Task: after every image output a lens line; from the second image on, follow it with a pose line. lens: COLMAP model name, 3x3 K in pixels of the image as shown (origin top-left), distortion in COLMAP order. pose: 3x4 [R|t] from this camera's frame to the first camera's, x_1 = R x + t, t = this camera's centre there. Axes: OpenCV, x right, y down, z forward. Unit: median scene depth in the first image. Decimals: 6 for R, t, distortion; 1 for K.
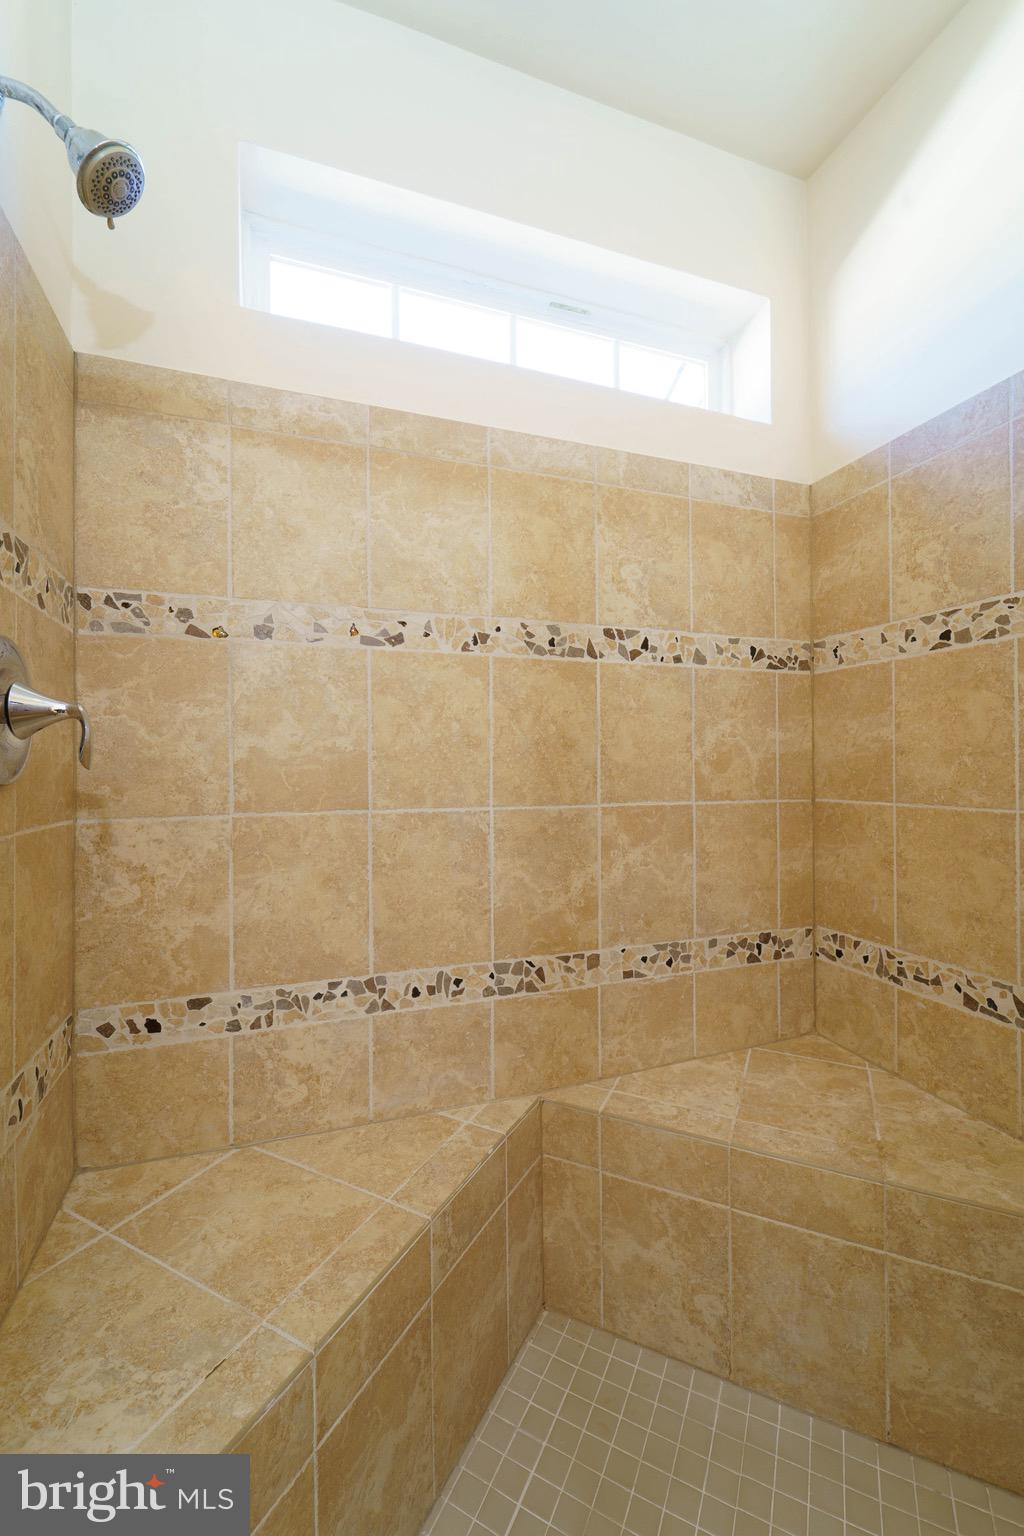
lens RADIAL K [[657.6, 0, 511.5], [0, 657.6, 764.1], [0, 0, 1]] dist [0.003359, -0.003263]
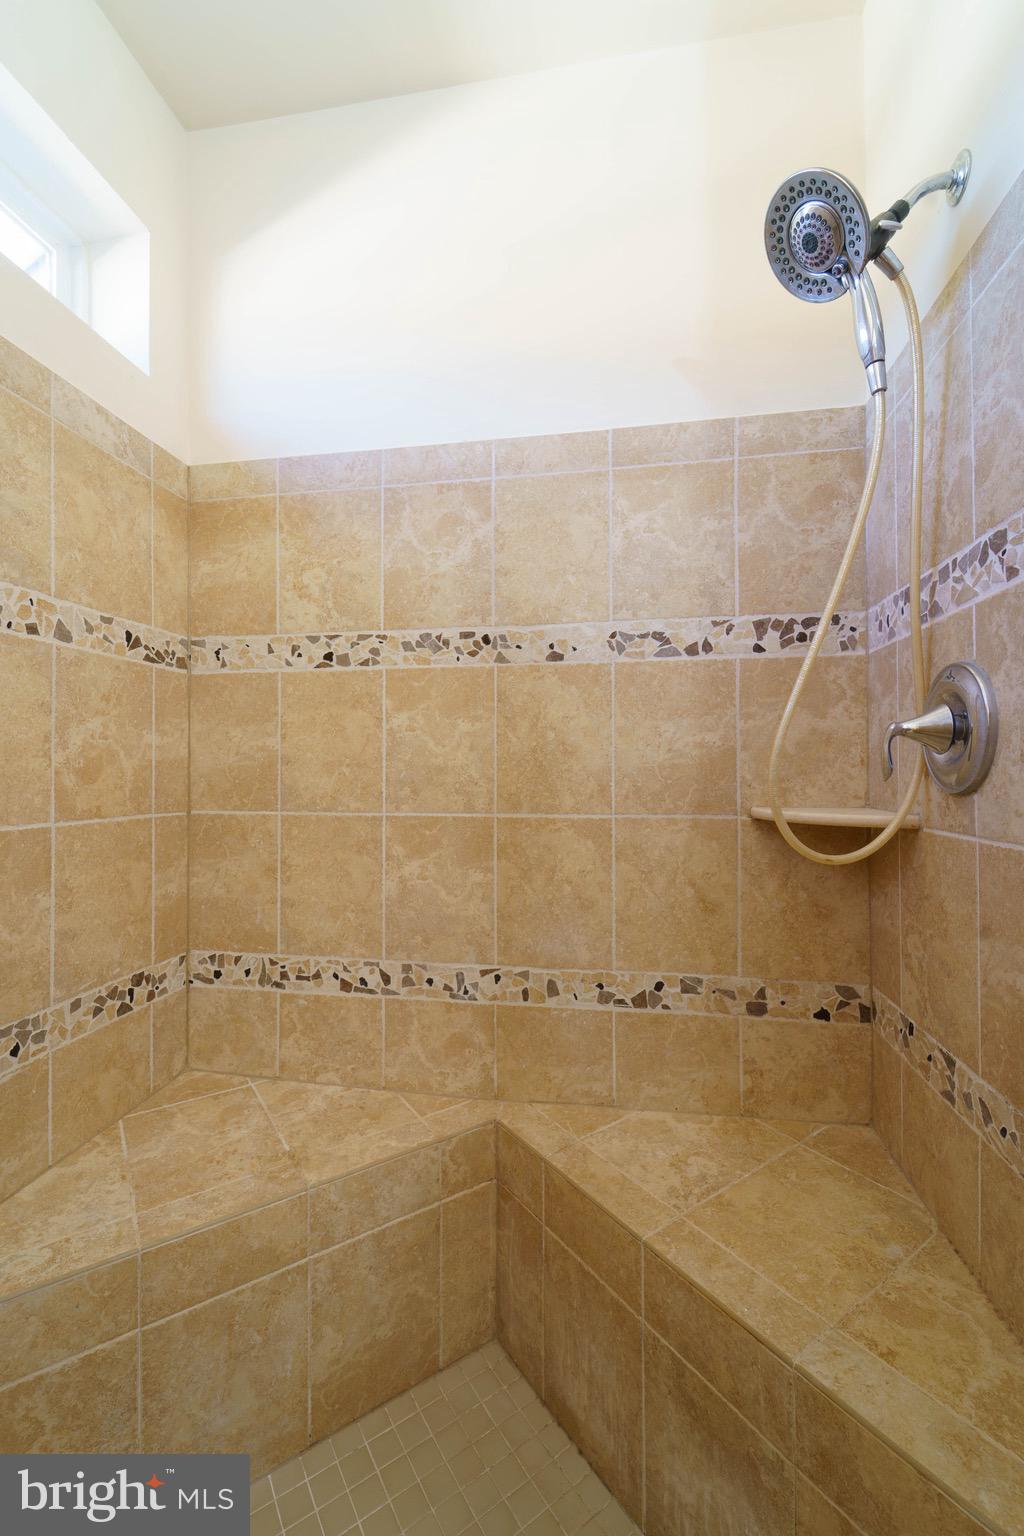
lens RADIAL K [[657.6, 0, 511.5], [0, 657.6, 764.1], [0, 0, 1]] dist [0.003359, -0.003263]
pose [[0.466583, 0.013761, 0.884370, -0.144937], [-0.006905, 0.999905, -0.011916, -0.004691], [-0.884450, -0.000547, 0.466634, 0.191948]]
